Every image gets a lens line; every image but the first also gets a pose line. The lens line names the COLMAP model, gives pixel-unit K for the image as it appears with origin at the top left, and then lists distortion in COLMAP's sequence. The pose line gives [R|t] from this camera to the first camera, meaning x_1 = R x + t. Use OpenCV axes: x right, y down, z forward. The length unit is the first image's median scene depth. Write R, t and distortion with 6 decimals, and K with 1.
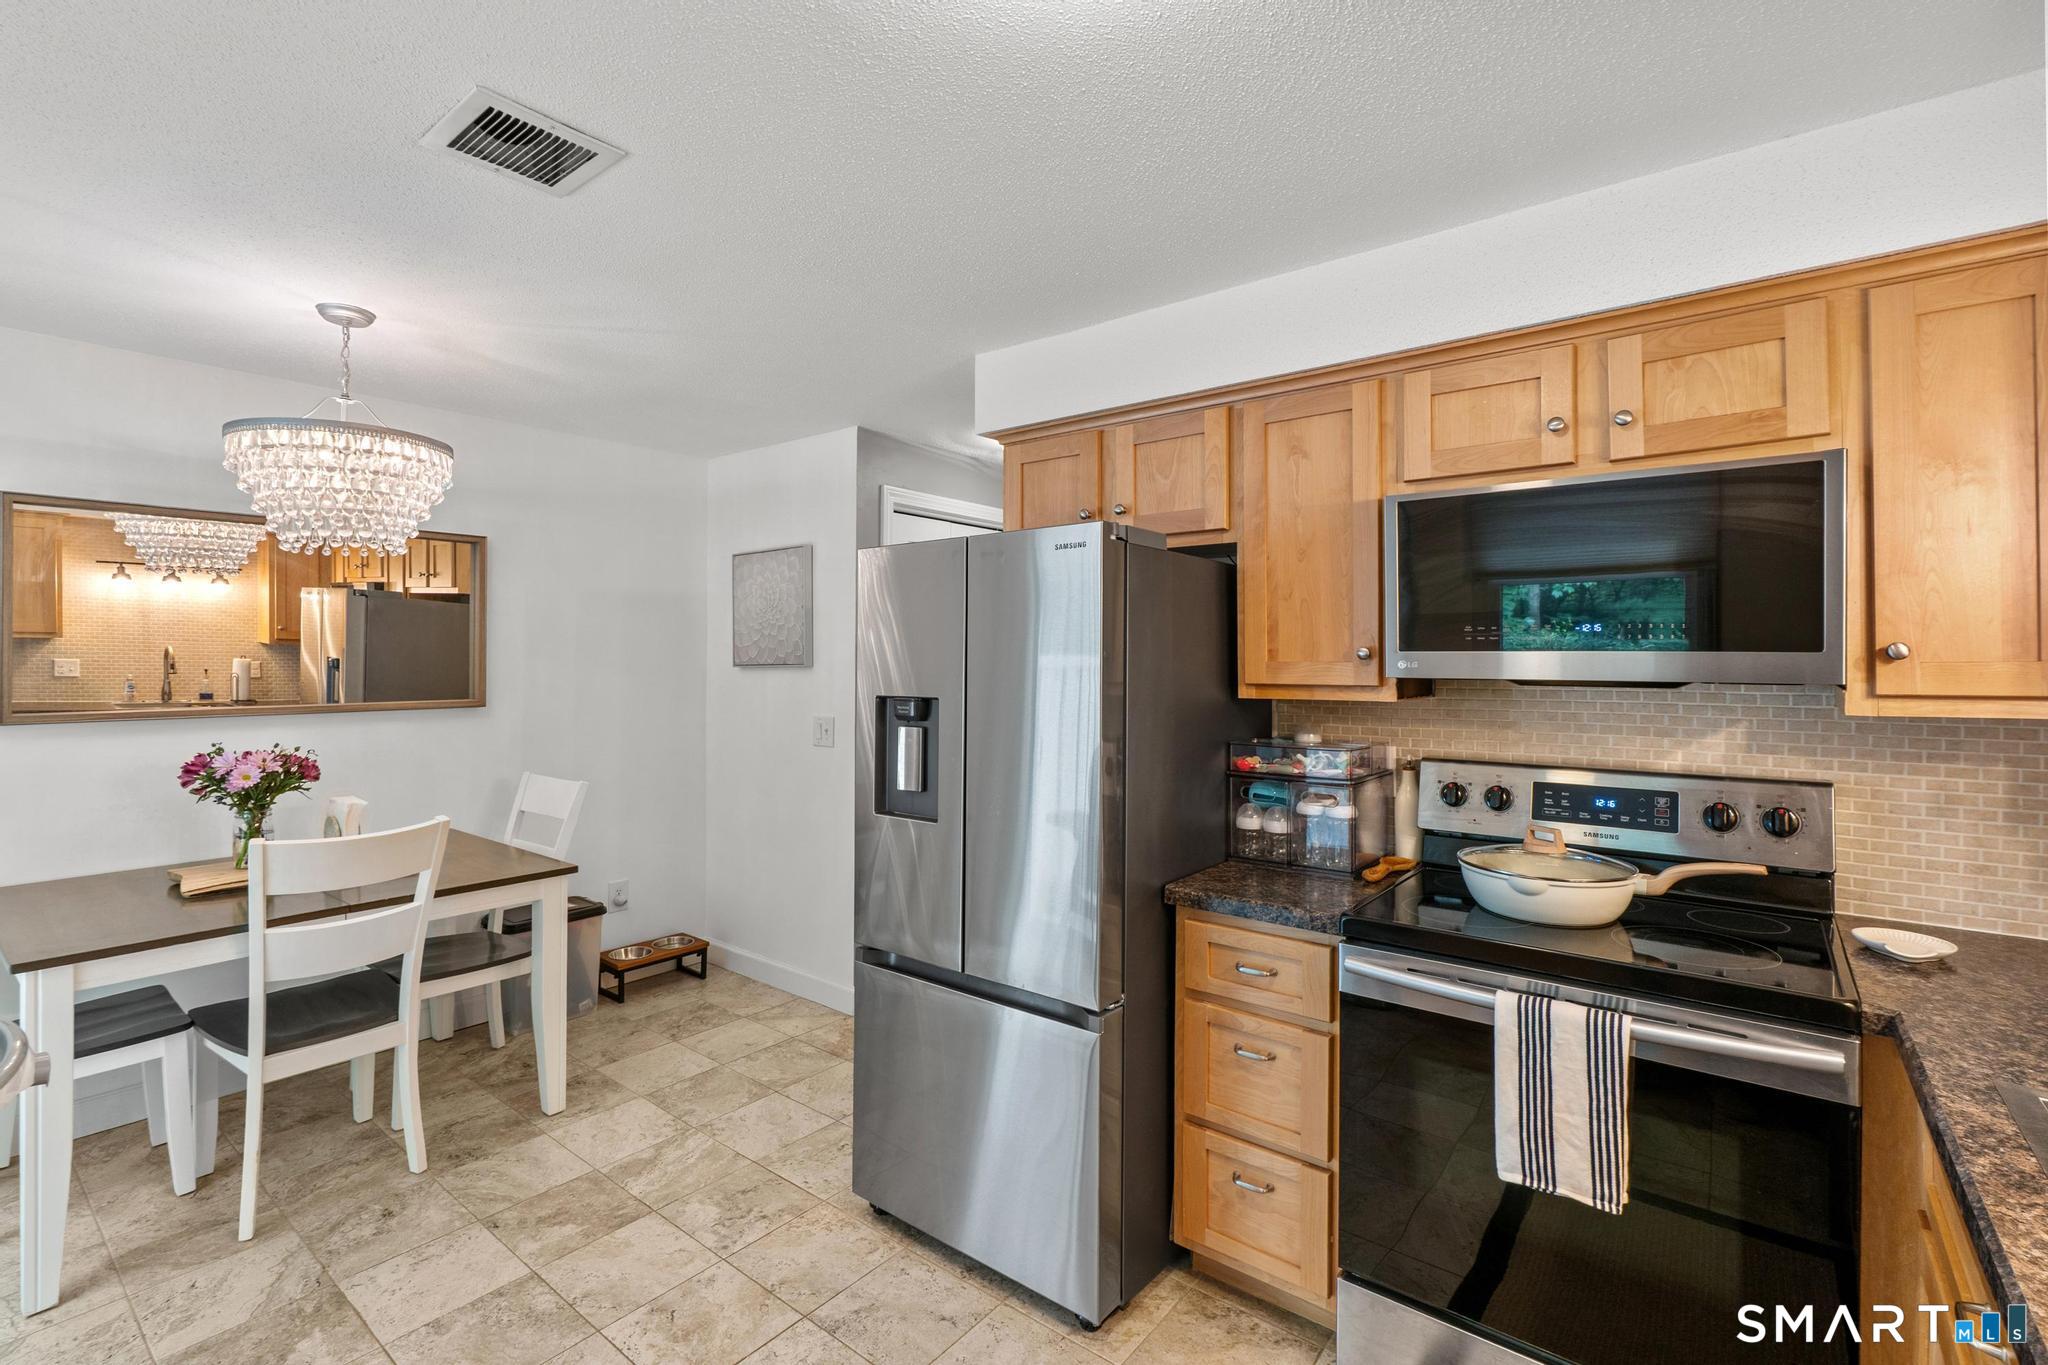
lens RADIAL K [[934.8, 0, 1020.6], [0, 934.8, 653.7], [0, 0, 1]] dist [-0.010290, 0.000221]
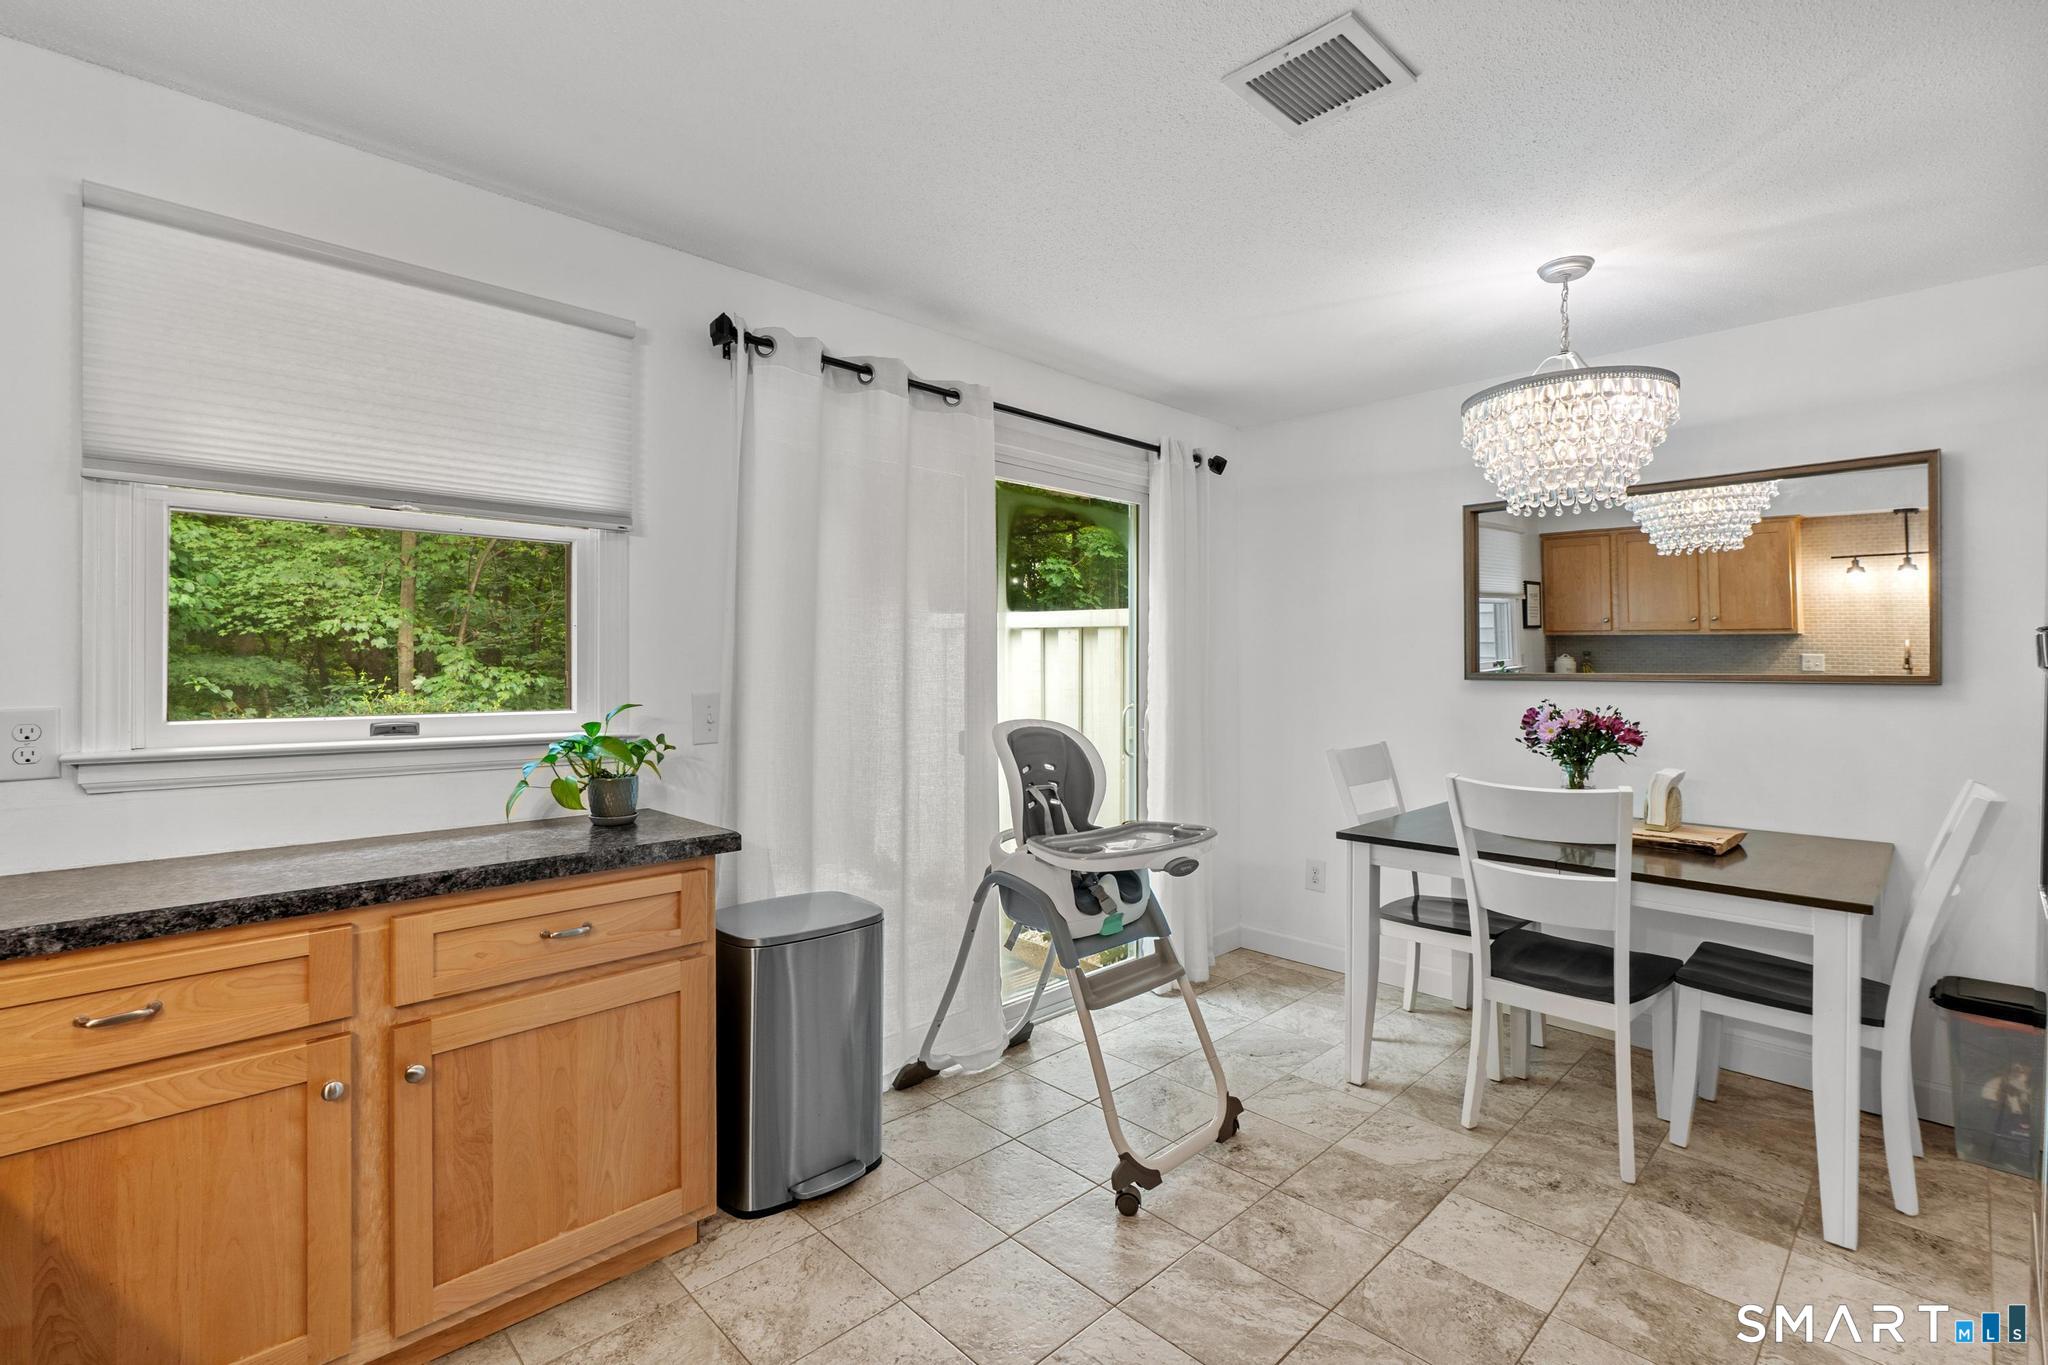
lens RADIAL K [[921.9, 0, 997.7], [0, 921.9, 662.0], [0, 0, 1]] dist [-0.003842, -0.000401]
pose [[-0.150249, -0.005343, -0.988634, 0.396003], [-0.002010, 0.999985, -0.005099, 0.073008], [0.988646, 0.001221, -0.150257, 0.638536]]
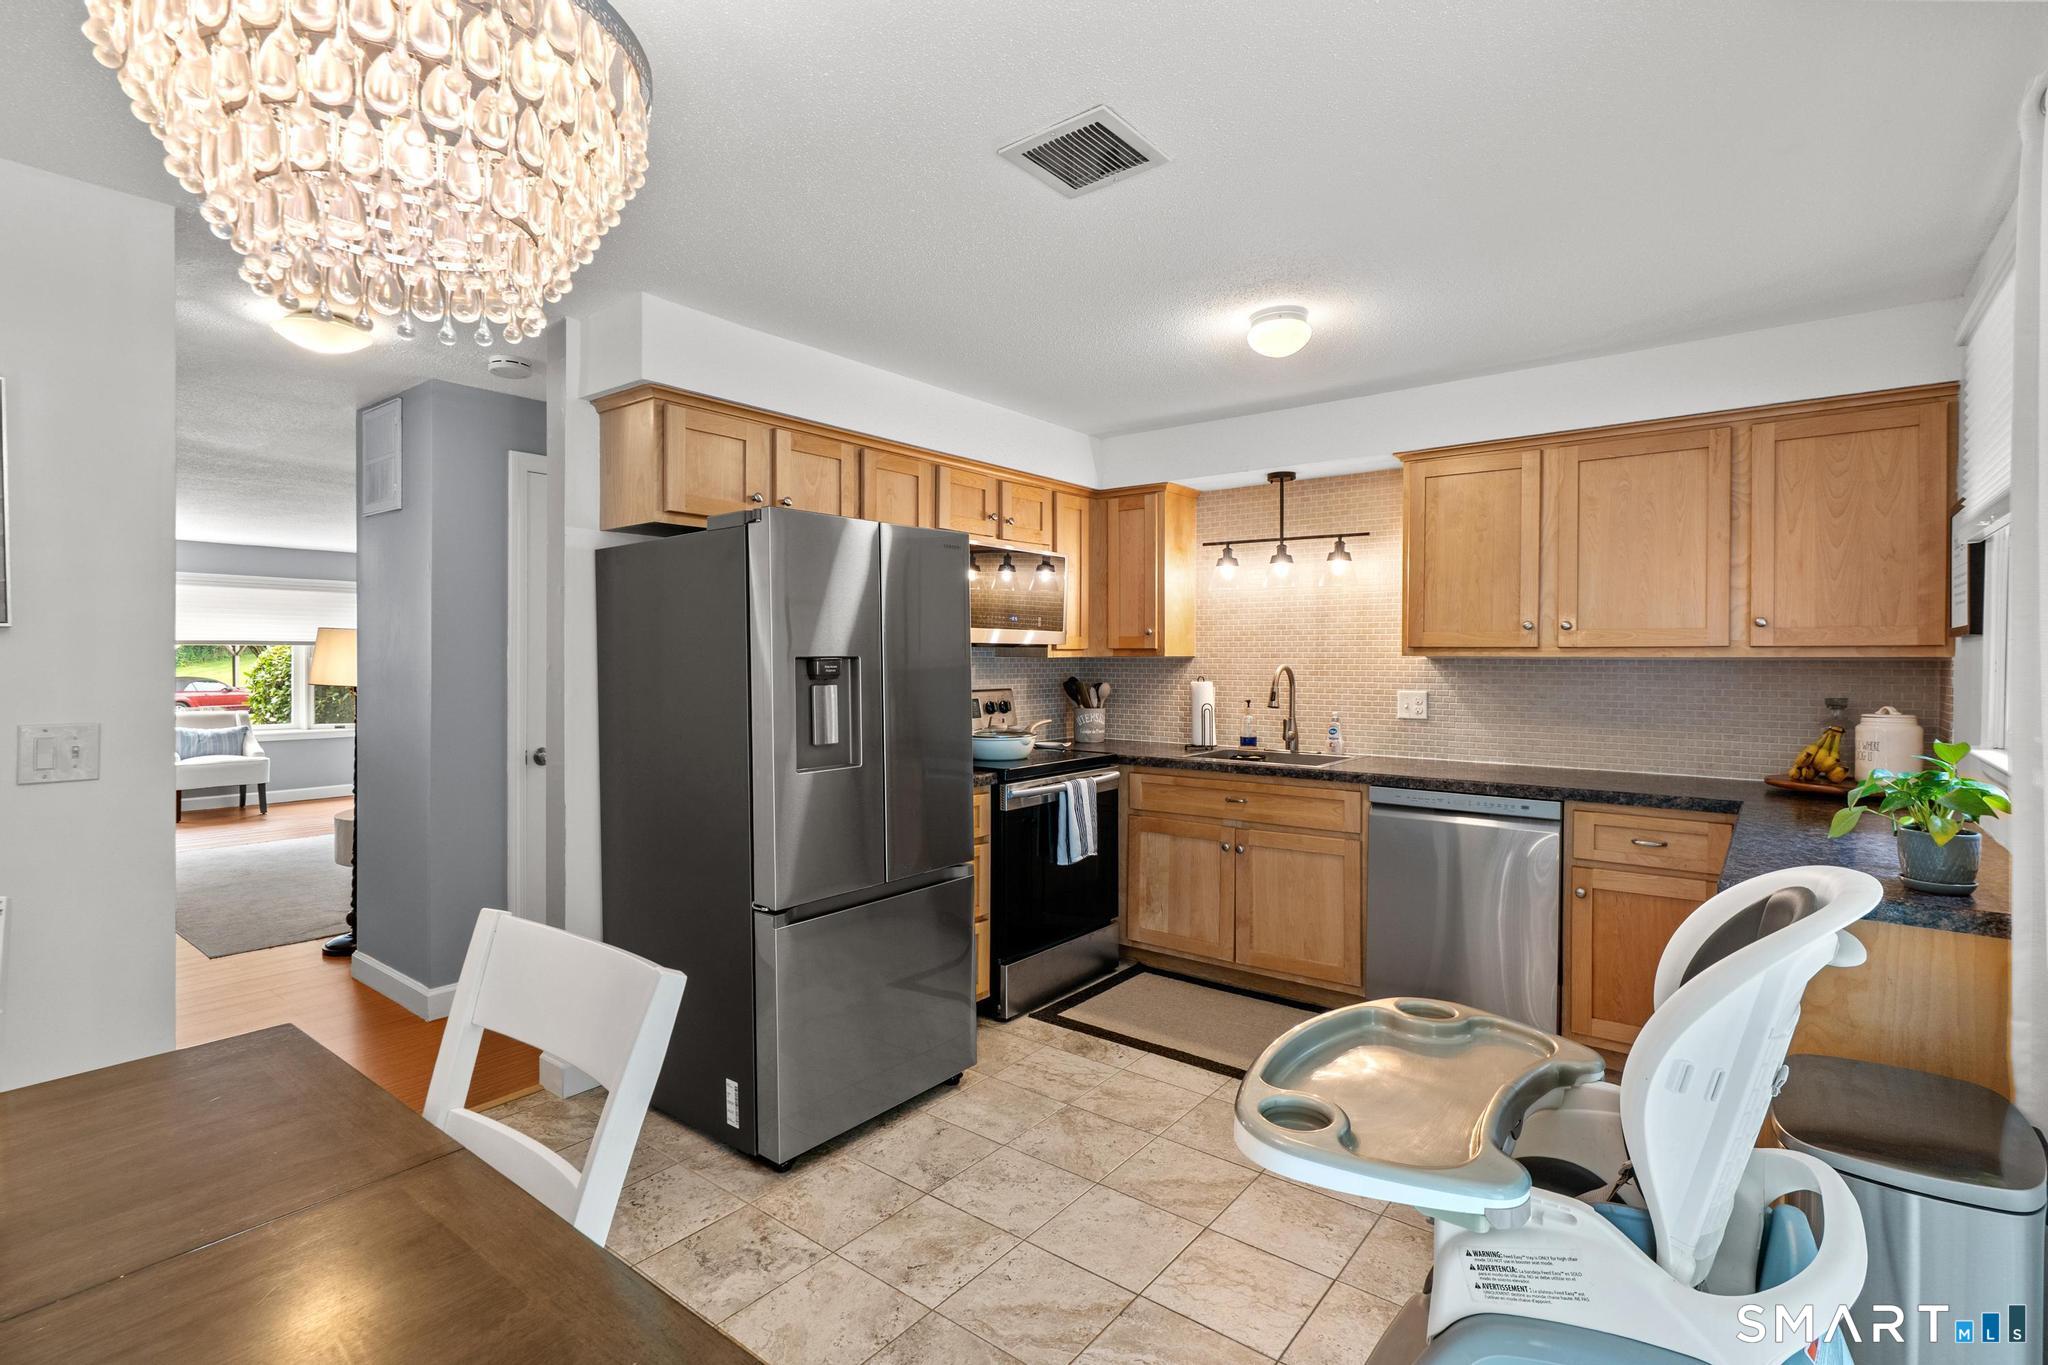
lens RADIAL K [[963.3, 0, 1020.0], [0, 963.3, 664.2], [0, 0, 1]] dist [-0.000397, 0.000117]
pose [[-0.009090, -0.009409, 0.999914, -1.357502], [-0.003545, 0.999950, 0.009377, 0.047688], [-0.999952, -0.003460, -0.009123, 0.863172]]
